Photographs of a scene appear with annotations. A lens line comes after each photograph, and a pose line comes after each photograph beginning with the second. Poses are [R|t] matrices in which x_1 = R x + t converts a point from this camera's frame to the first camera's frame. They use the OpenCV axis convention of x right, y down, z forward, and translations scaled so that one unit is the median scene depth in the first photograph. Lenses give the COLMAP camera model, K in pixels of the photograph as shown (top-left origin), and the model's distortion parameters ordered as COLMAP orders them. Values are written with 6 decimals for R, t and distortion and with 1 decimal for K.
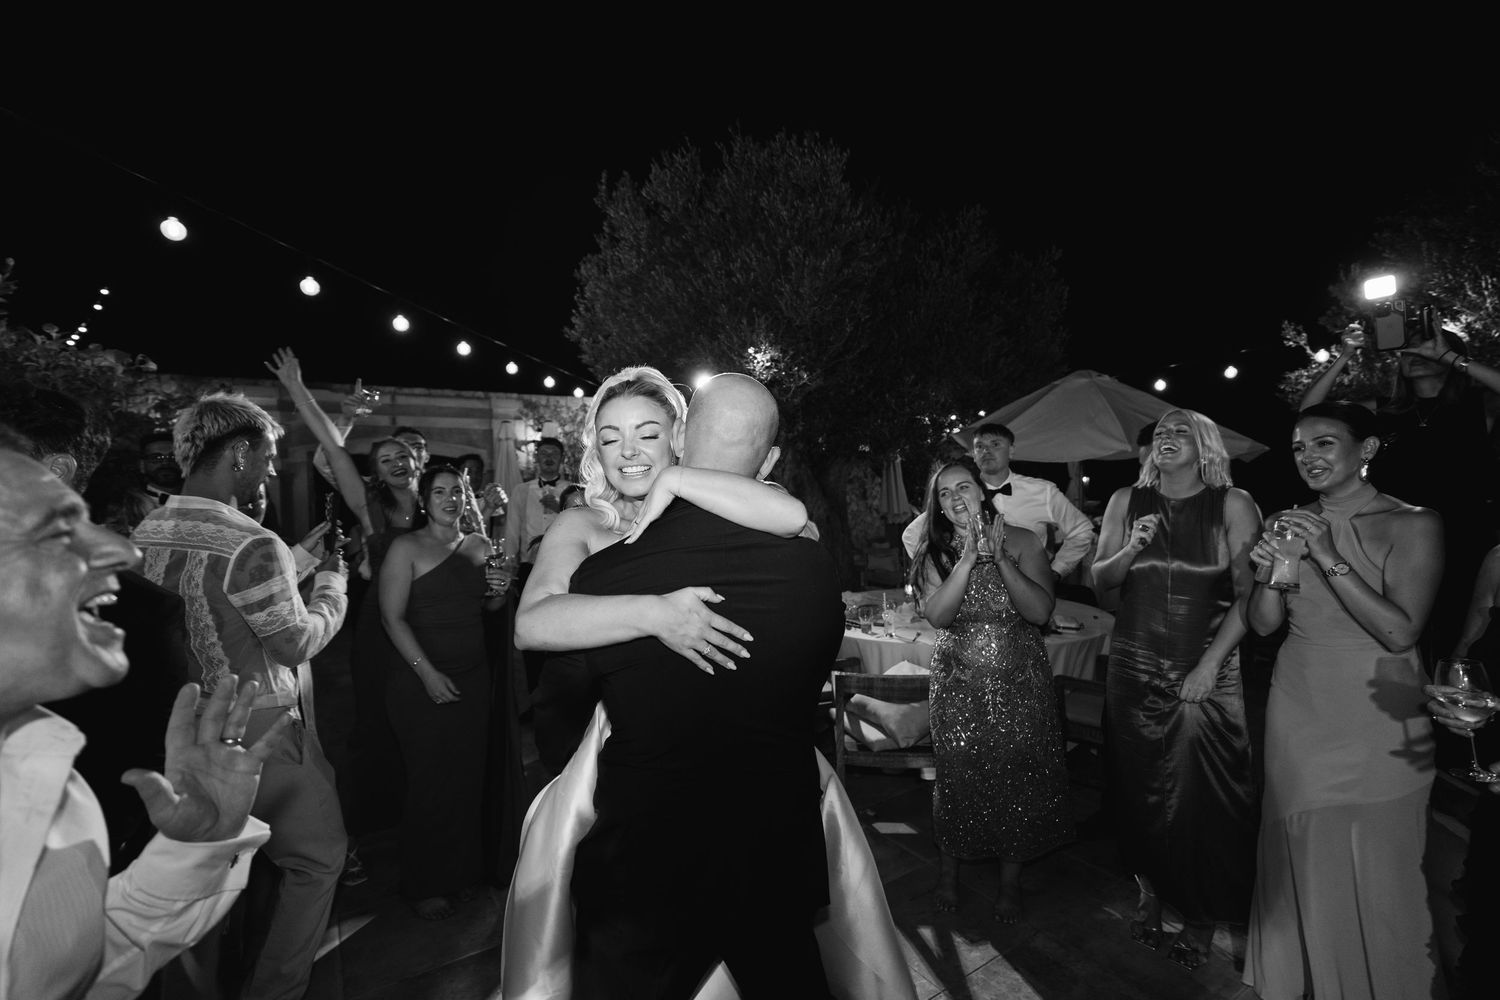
lens RADIAL K [[658.8, 0, 750.0], [0, 658.8, 500.0], [0, 0, 1]] dist [-0.001566, 0.000031]
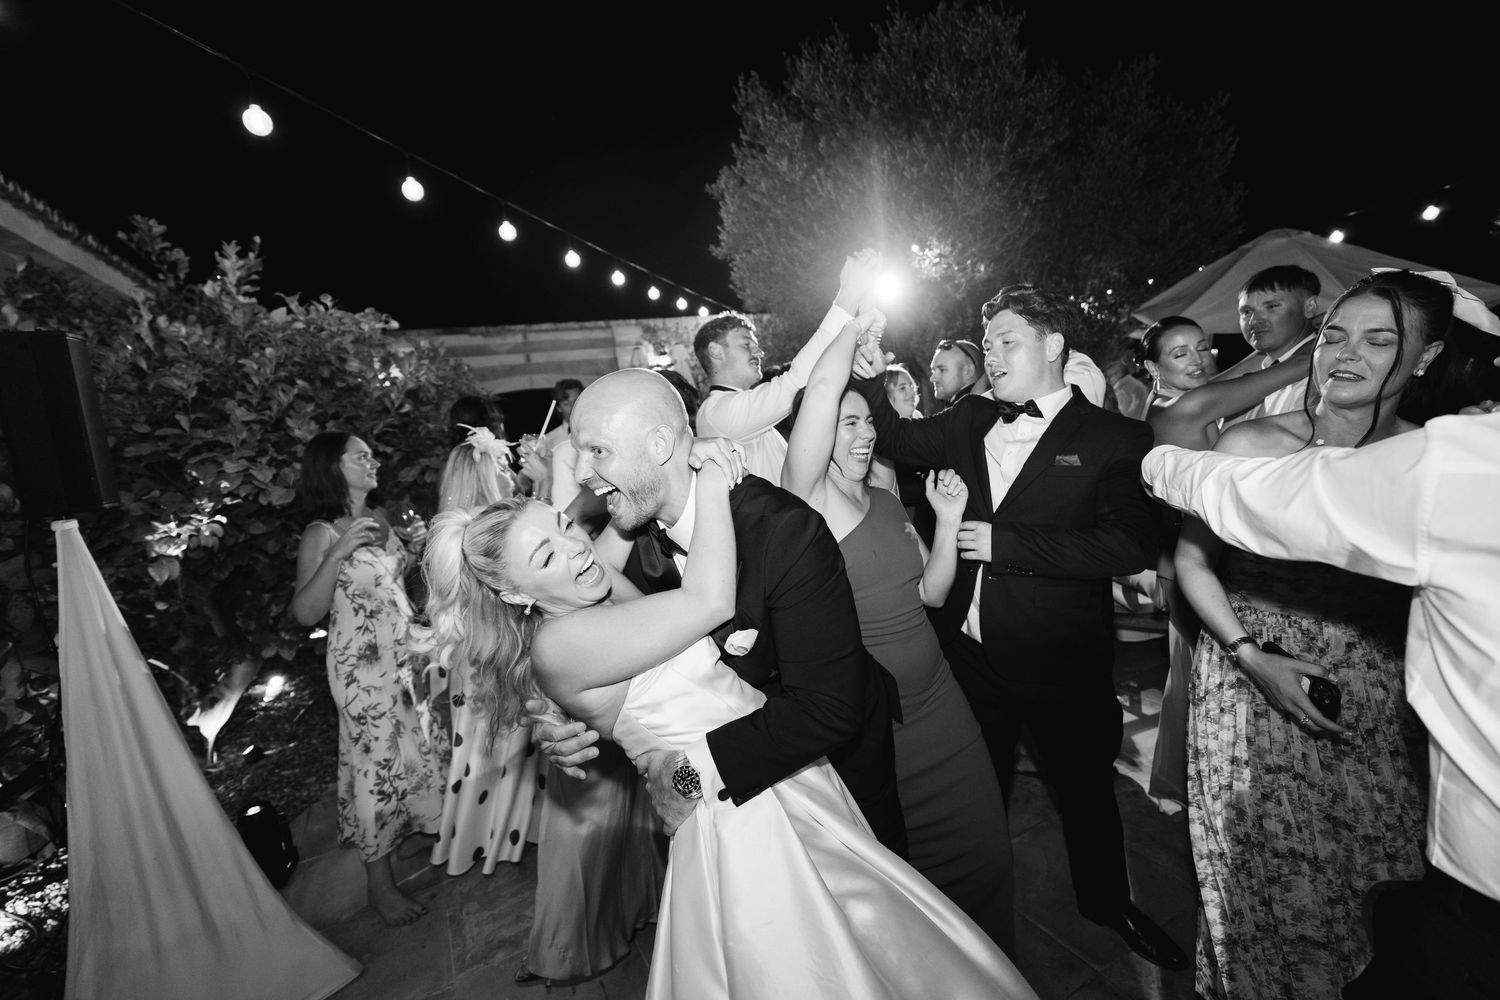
lens RADIAL K [[658.8, 0, 750.0], [0, 658.8, 500.0], [0, 0, 1]] dist [-0.001566, 0.000031]
pose [[0.991374, -0.073132, -0.108764, -0.146888], [0.087042, 0.987791, 0.129198, -0.003849], [0.097988, -0.137550, 0.985636, -0.038967]]
